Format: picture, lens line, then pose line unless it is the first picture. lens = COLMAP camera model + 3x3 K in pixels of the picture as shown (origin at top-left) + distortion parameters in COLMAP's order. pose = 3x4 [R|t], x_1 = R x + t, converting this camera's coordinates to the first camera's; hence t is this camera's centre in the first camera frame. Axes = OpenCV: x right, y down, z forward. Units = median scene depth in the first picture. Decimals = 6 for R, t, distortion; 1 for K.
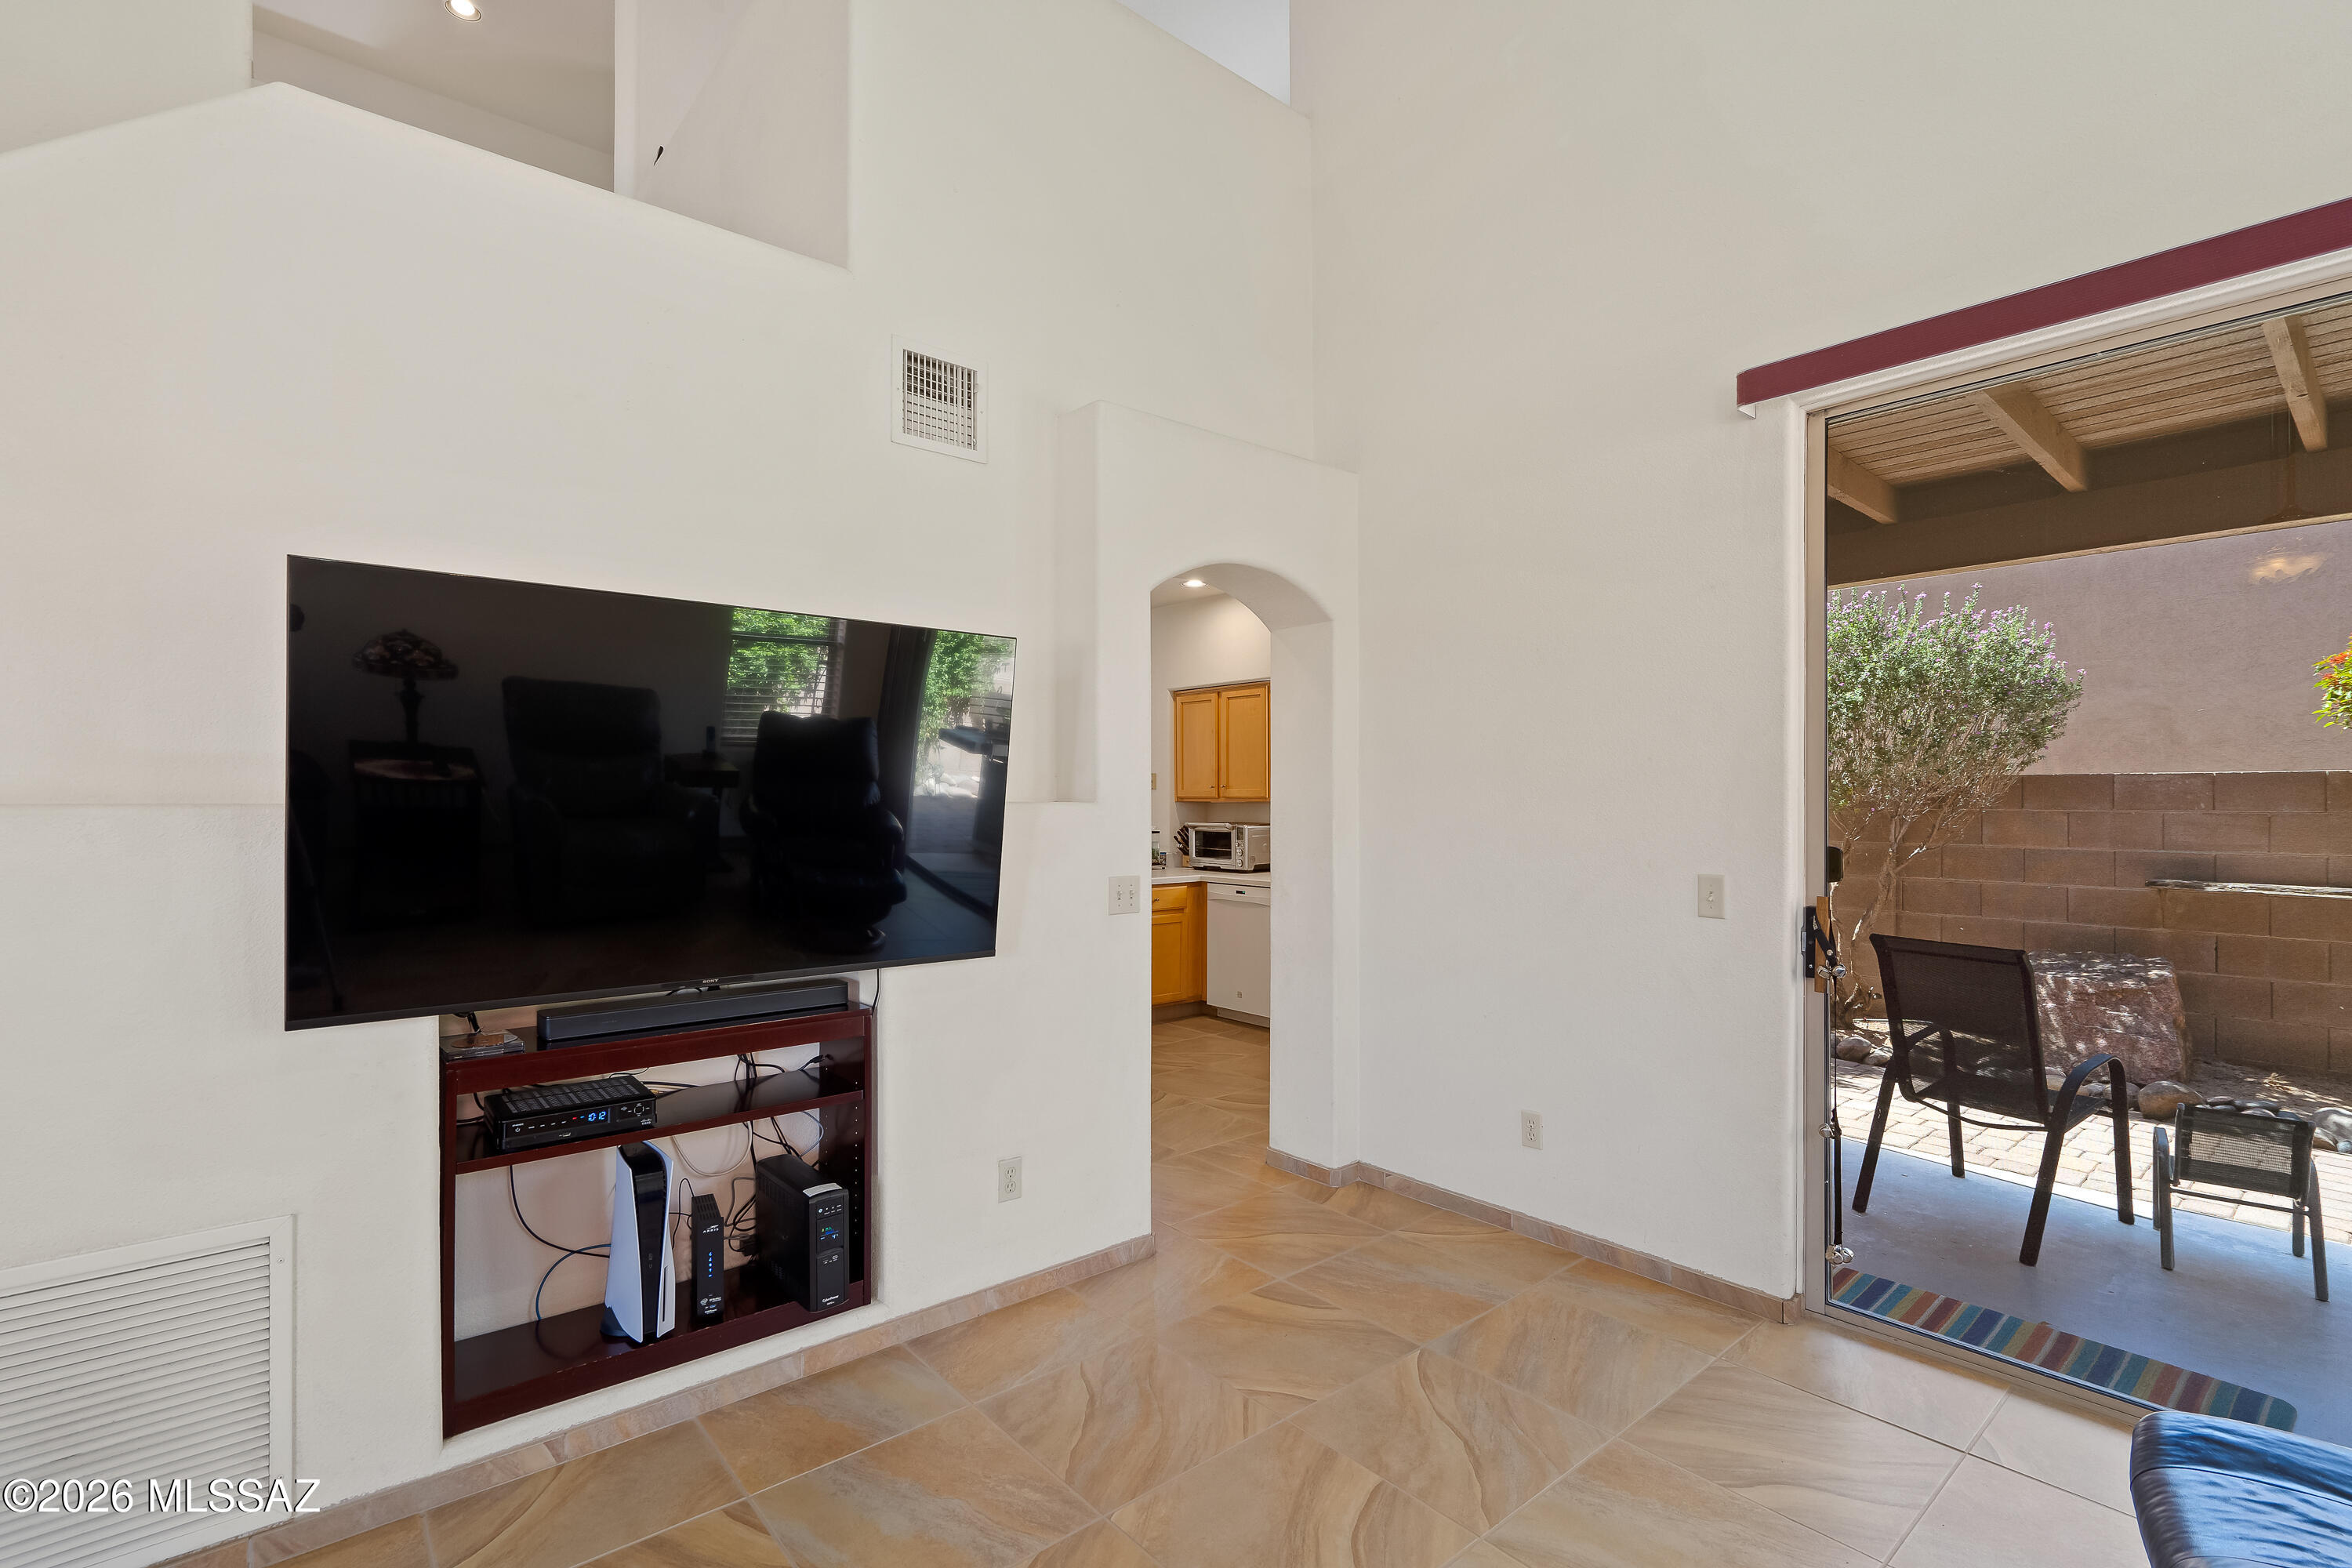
lens RADIAL K [[1077.4, 0, 1178.3], [0, 1077.4, 786.5], [0, 0, 1]] dist [-0.007422, 0.002866]
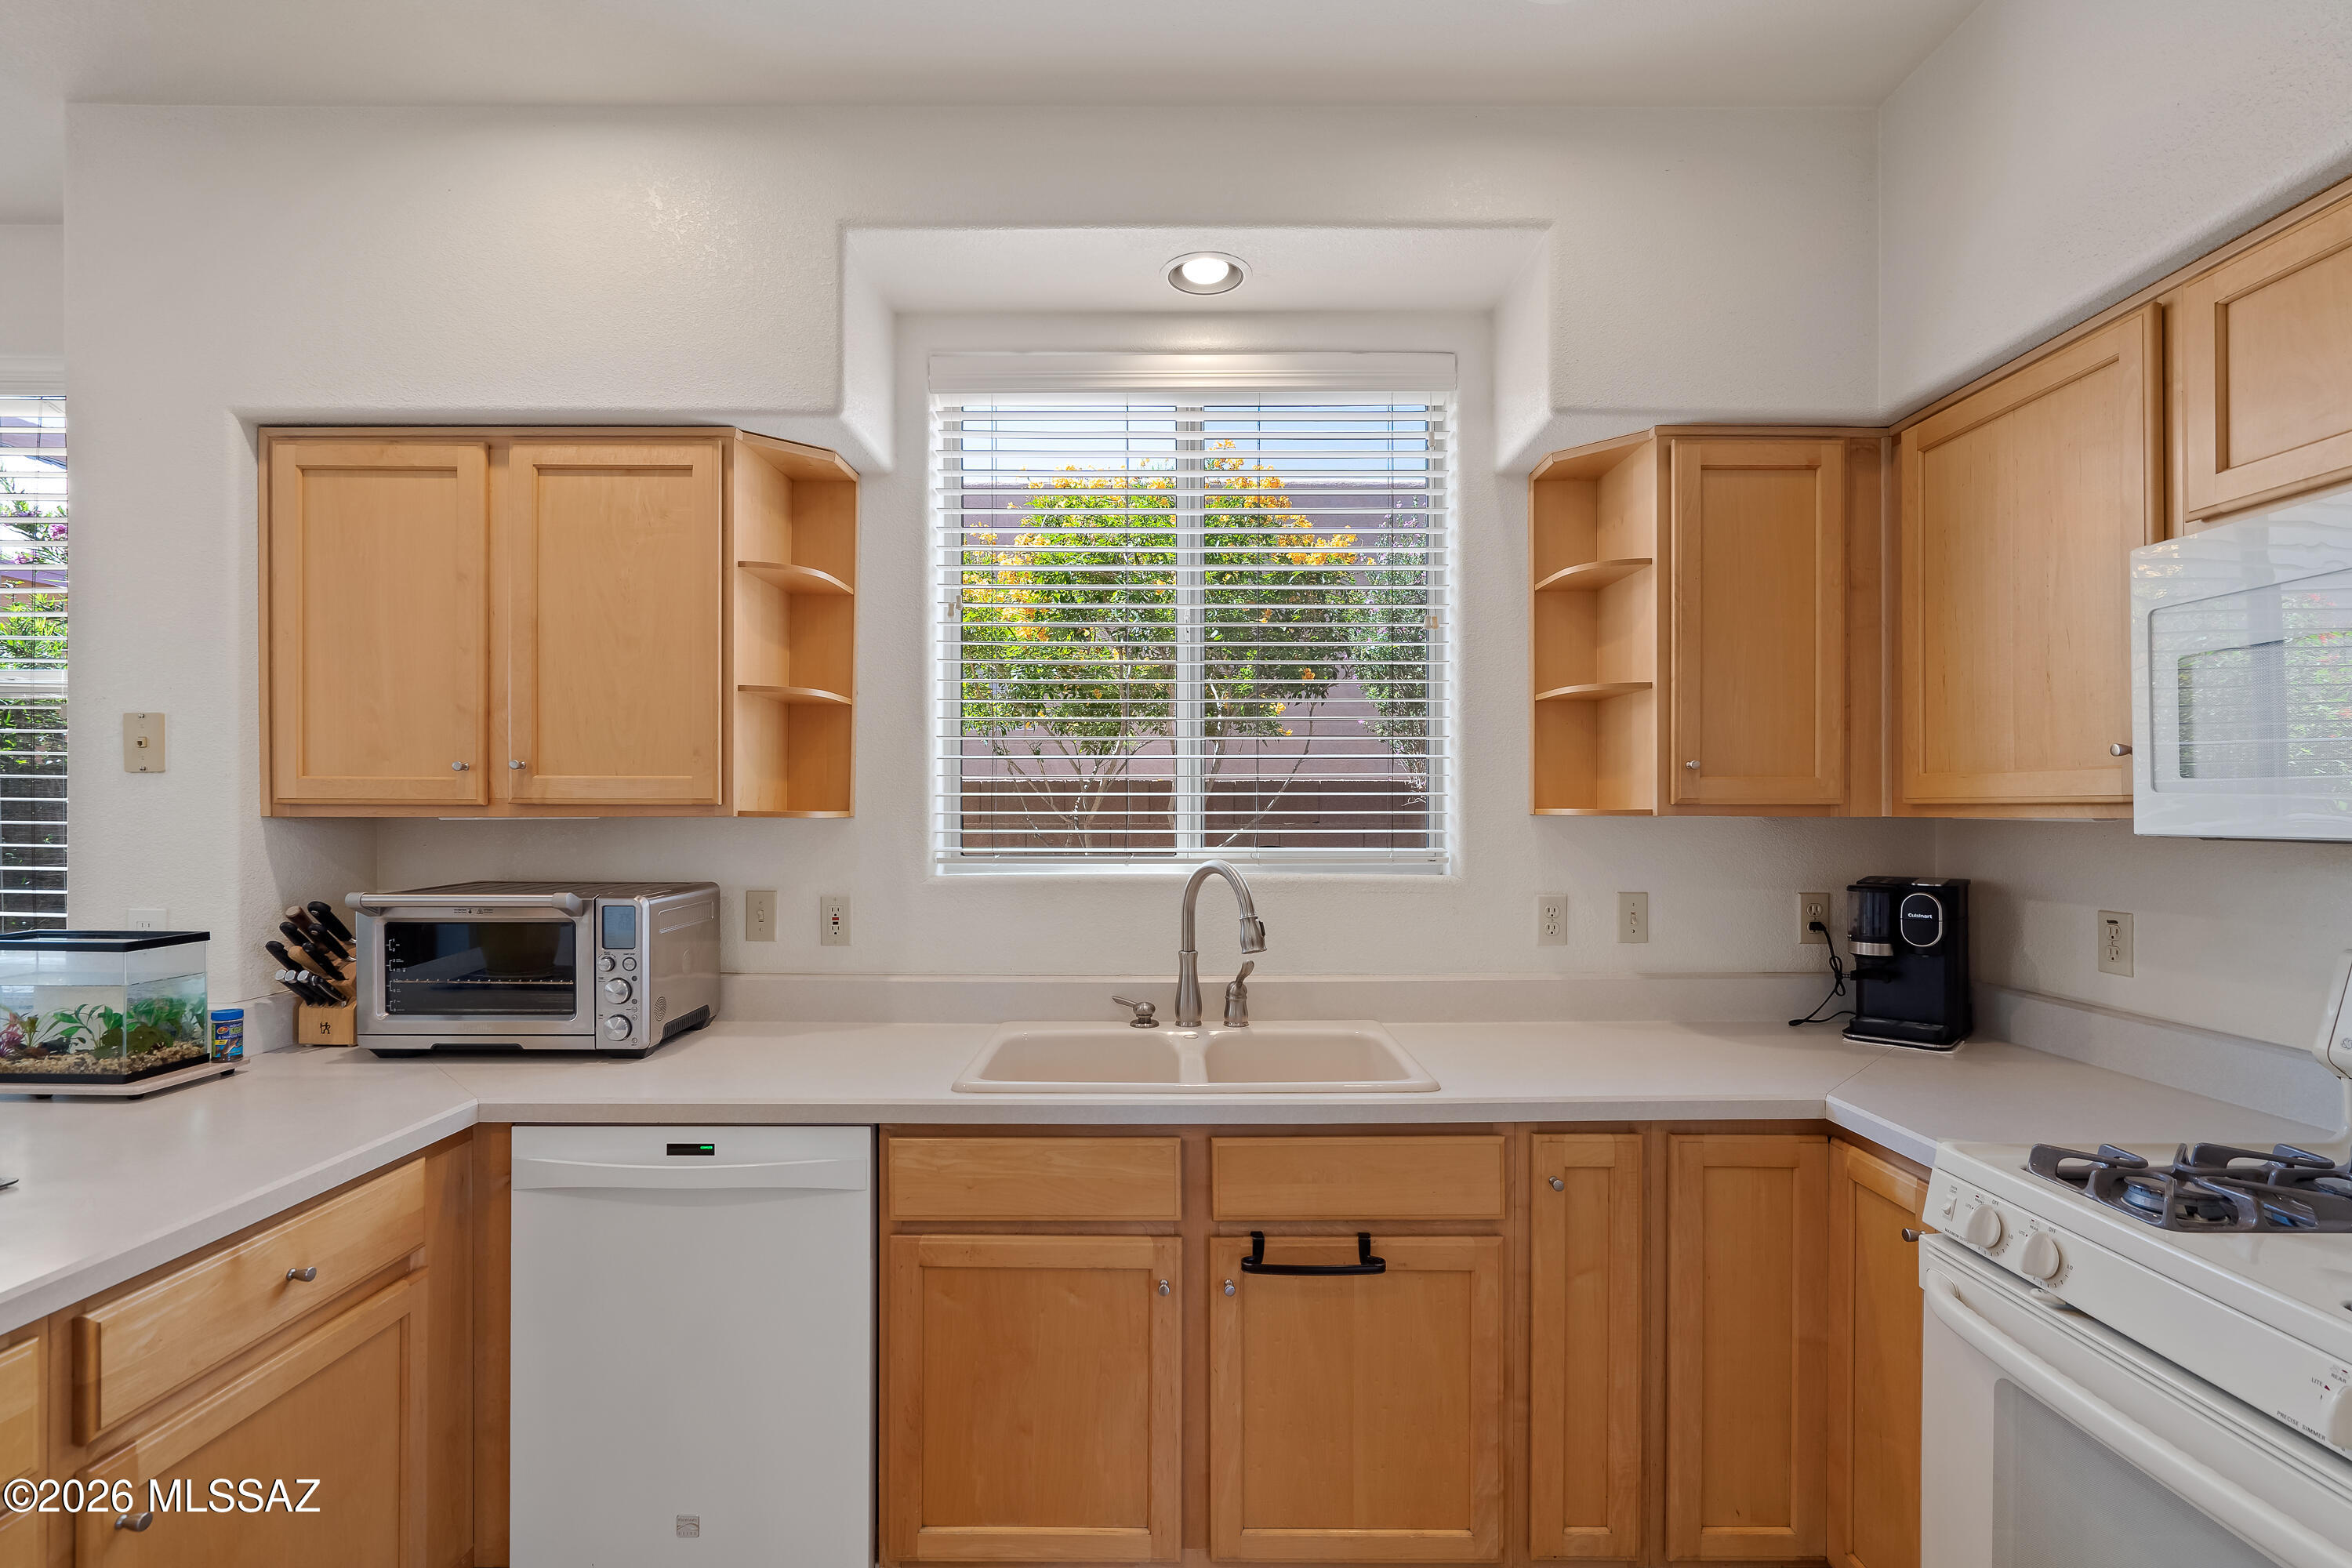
lens RADIAL K [[1077.4, 0, 1182.1], [0, 1077.4, 805.6], [0, 0, 1]] dist [-0.007422, 0.002866]
pose [[0.643940, 0.008325, 0.765030, -0.066194], [-0.011517, 0.999933, -0.001187, 0.009177], [-0.764989, -0.008046, 0.643993, 0.677494]]
